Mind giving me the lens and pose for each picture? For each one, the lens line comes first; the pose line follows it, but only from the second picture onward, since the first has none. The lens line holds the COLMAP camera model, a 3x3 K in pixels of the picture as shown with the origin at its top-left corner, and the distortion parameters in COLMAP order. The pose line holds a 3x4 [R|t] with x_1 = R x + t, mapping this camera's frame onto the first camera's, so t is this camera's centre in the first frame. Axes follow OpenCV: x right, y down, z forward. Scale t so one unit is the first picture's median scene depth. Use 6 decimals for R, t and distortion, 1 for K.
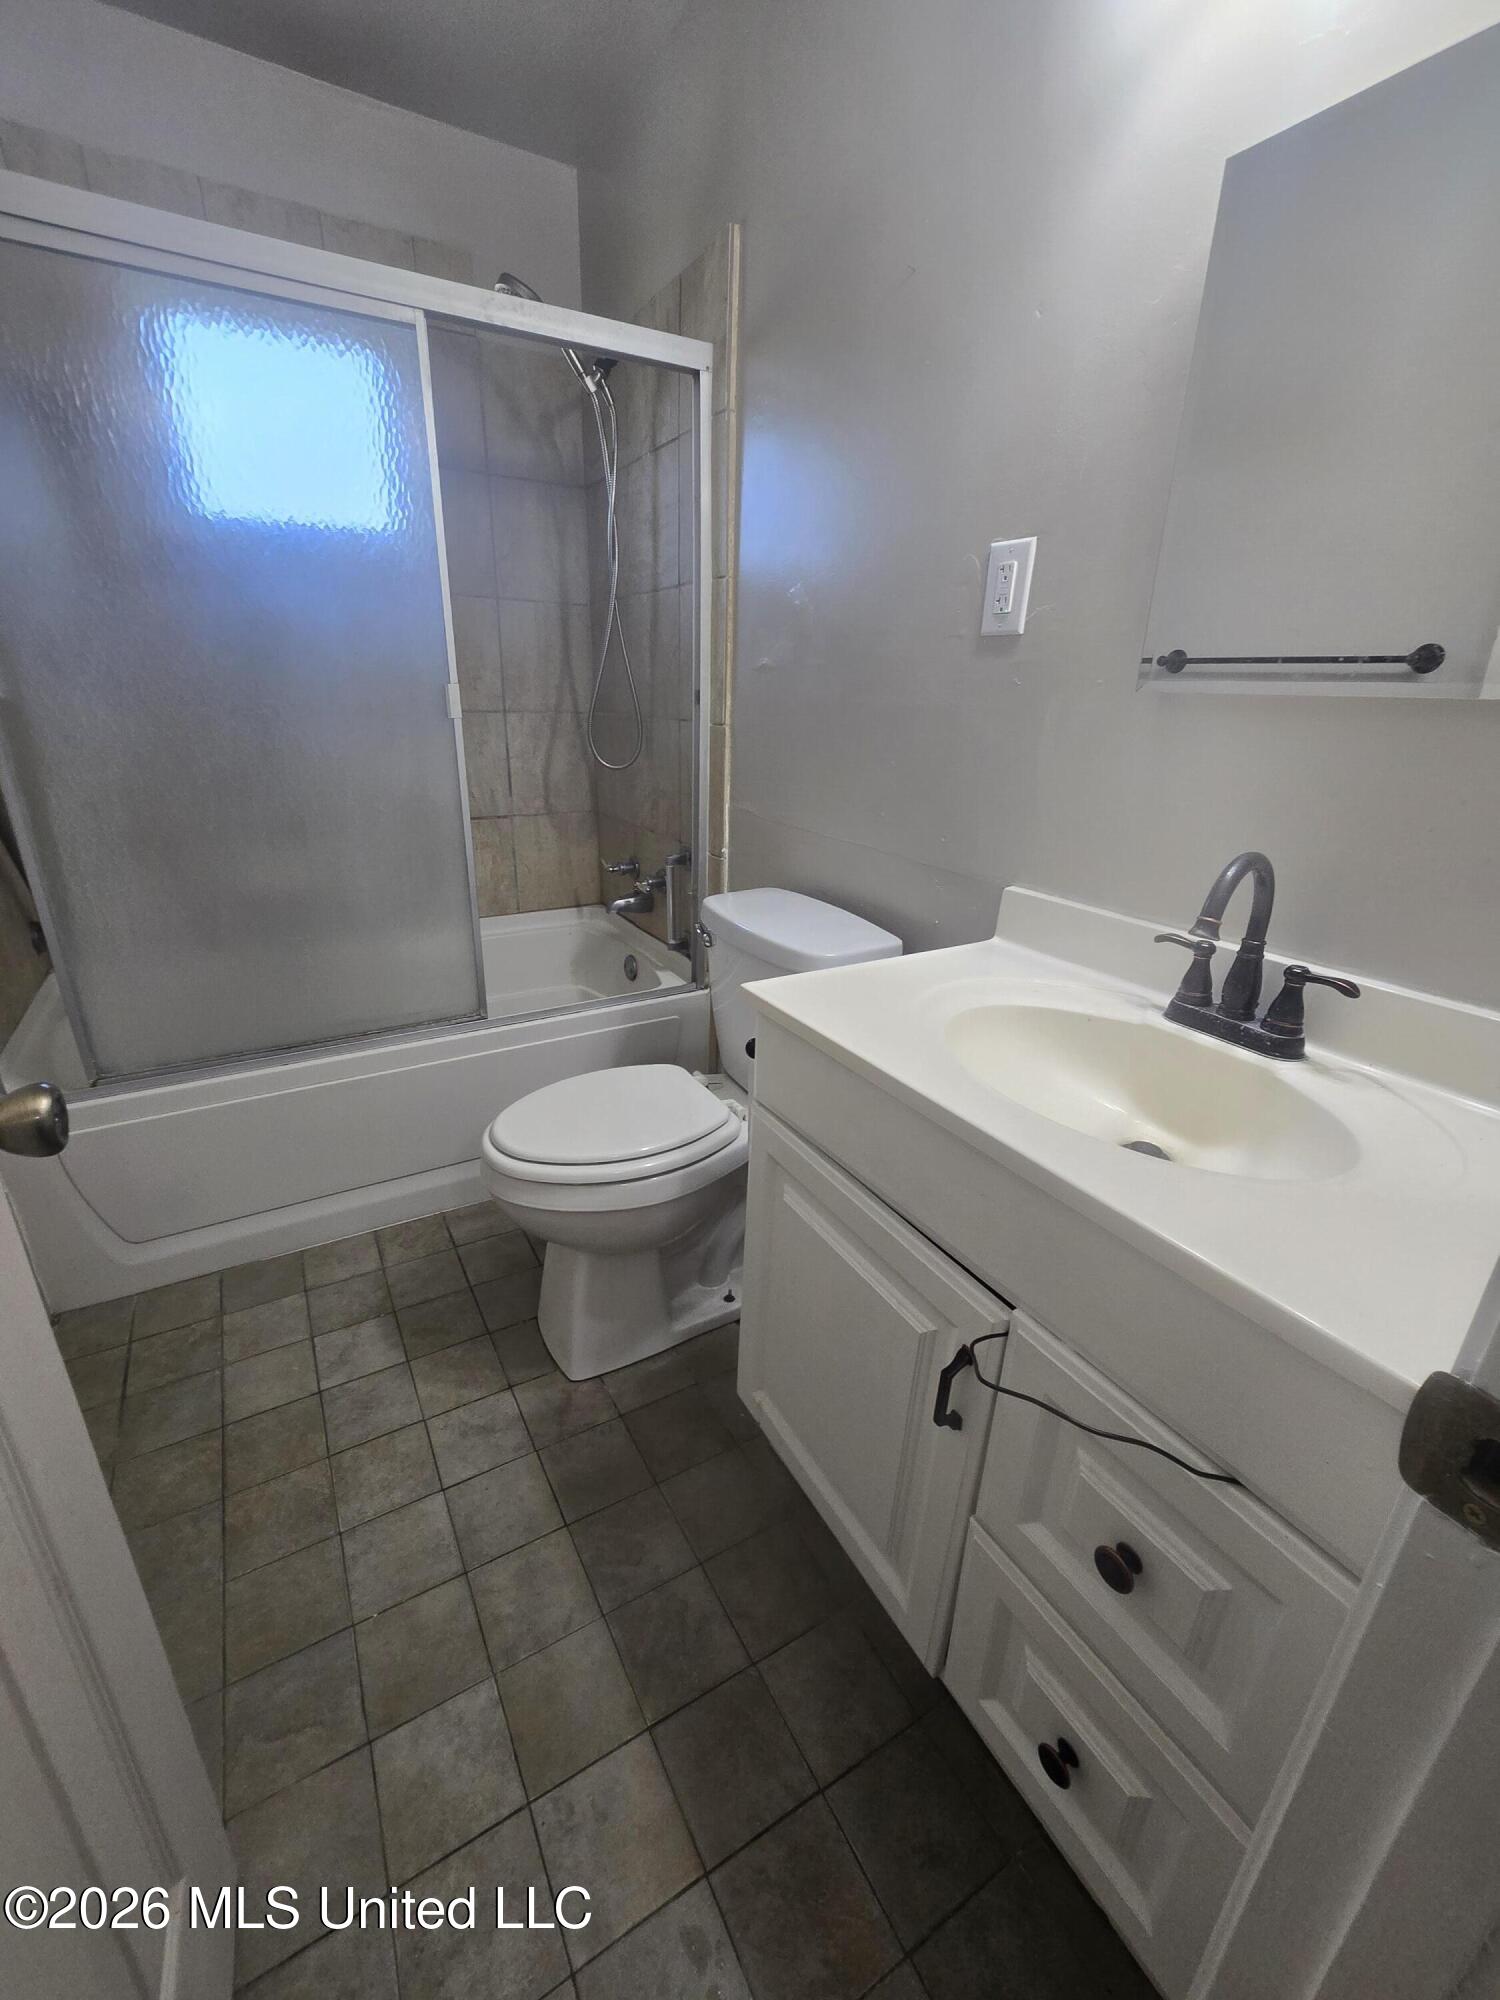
lens RADIAL K [[829.2, 0, 742.4], [0, 829.2, 980.2], [0, 0, 1]] dist [-0.003869, 0.000298]
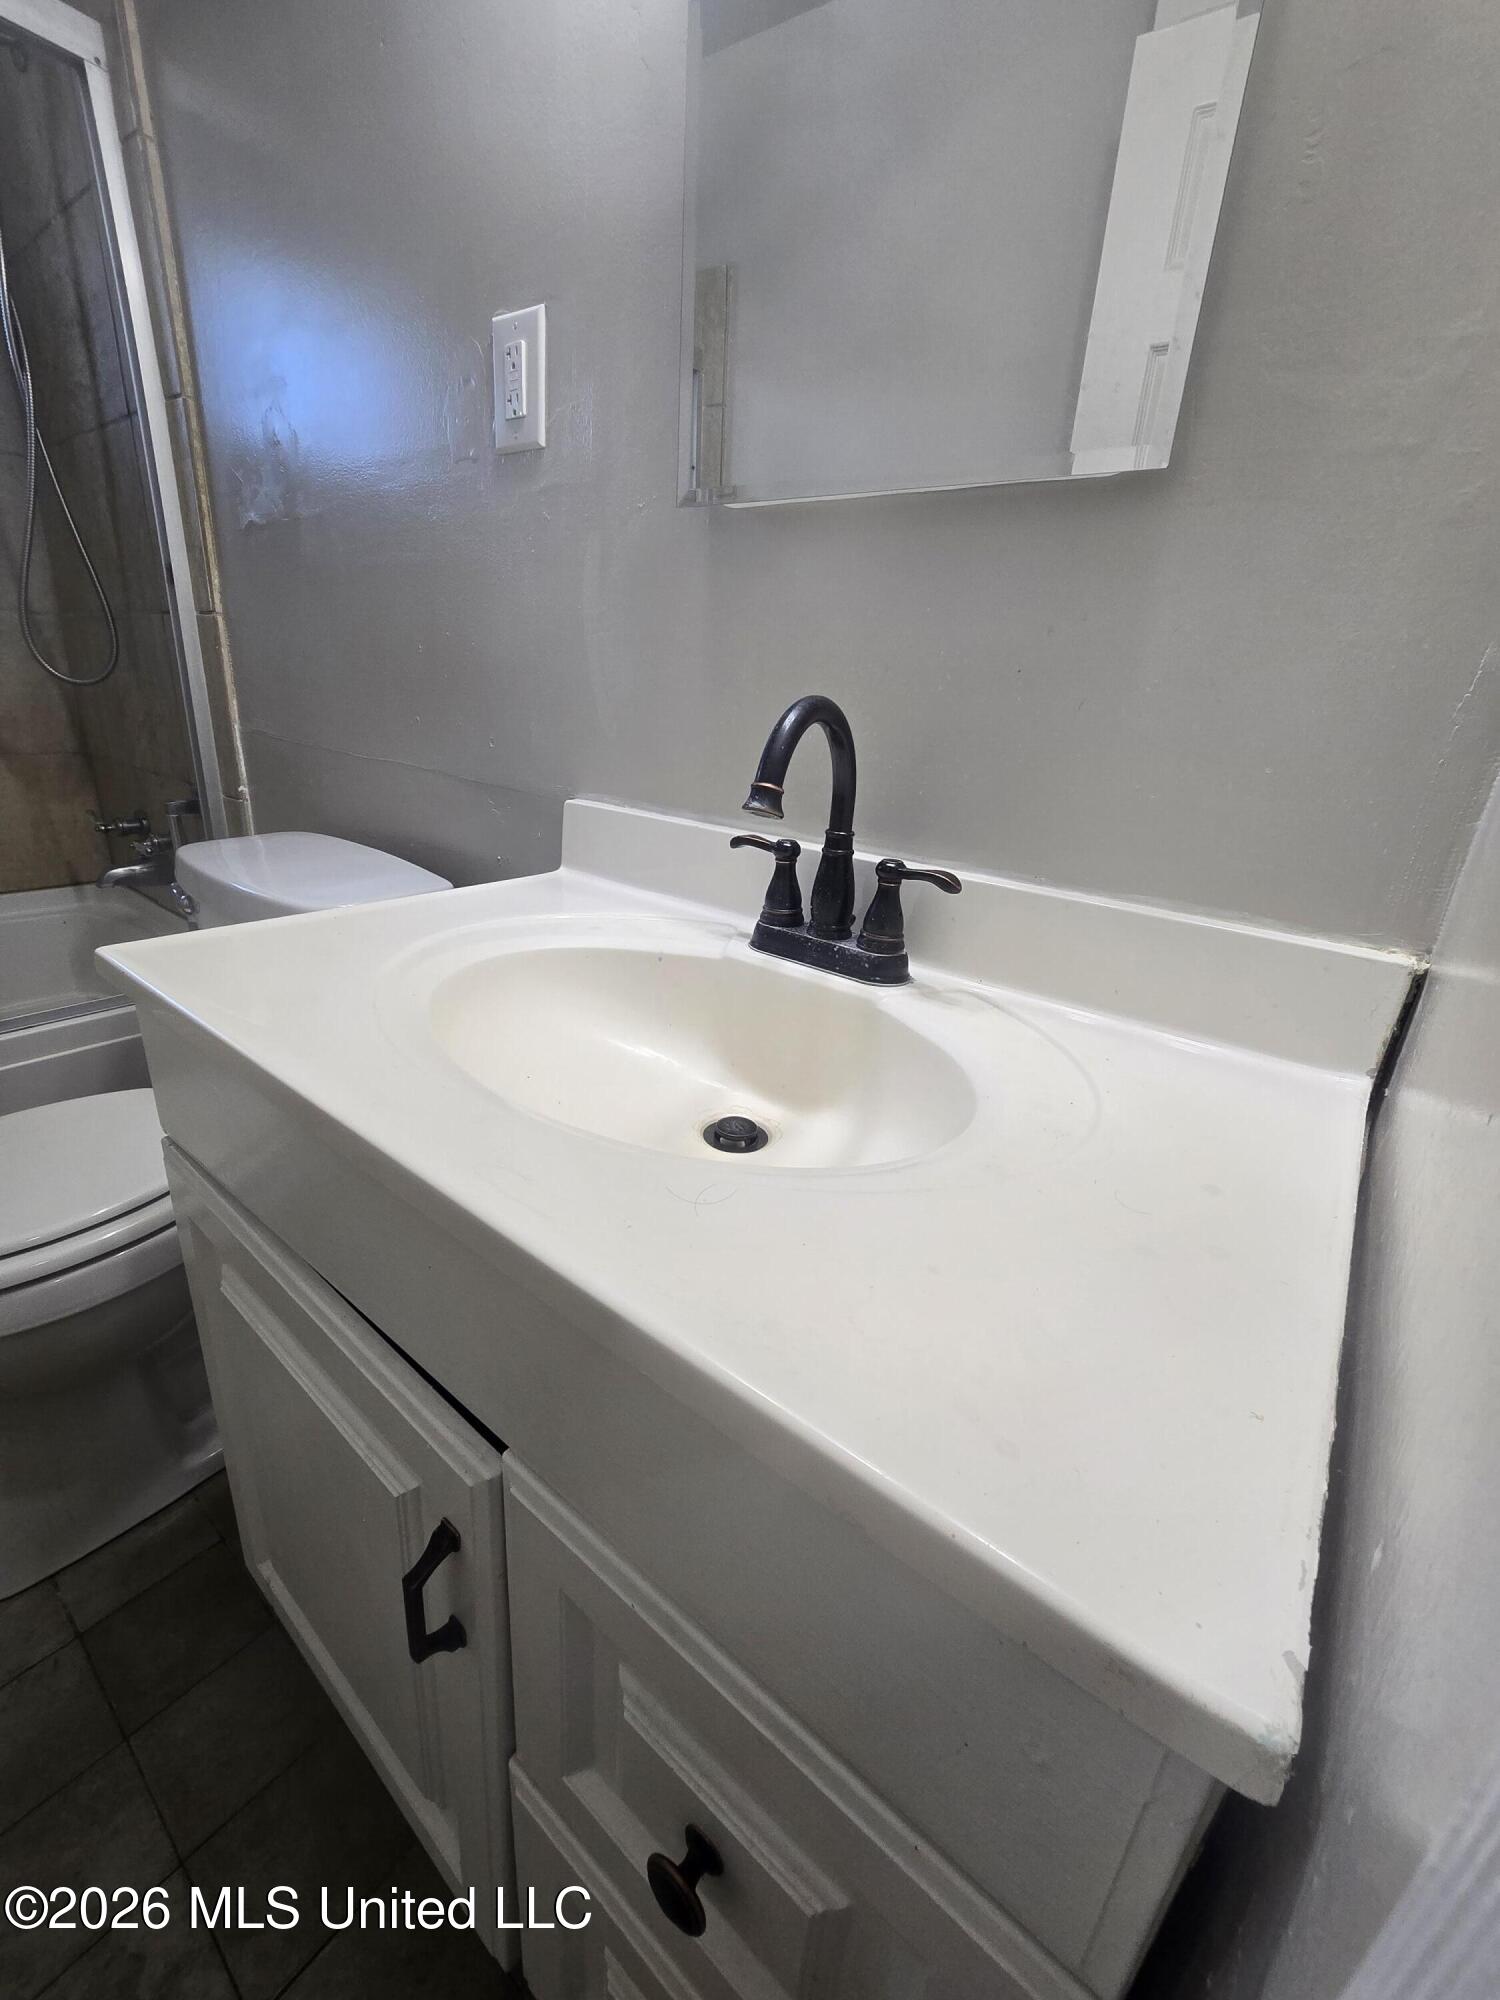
lens RADIAL K [[815.3, 0, 750.1], [0, 815.3, 958.7], [0, 0, 1]] dist [-0.000559, 0.000412]
pose [[0.926819, -0.080600, 0.366756, 0.236358], [0.082102, 0.996557, 0.011531, 0.047269], [-0.366423, 0.019424, 0.930246, 0.310098]]
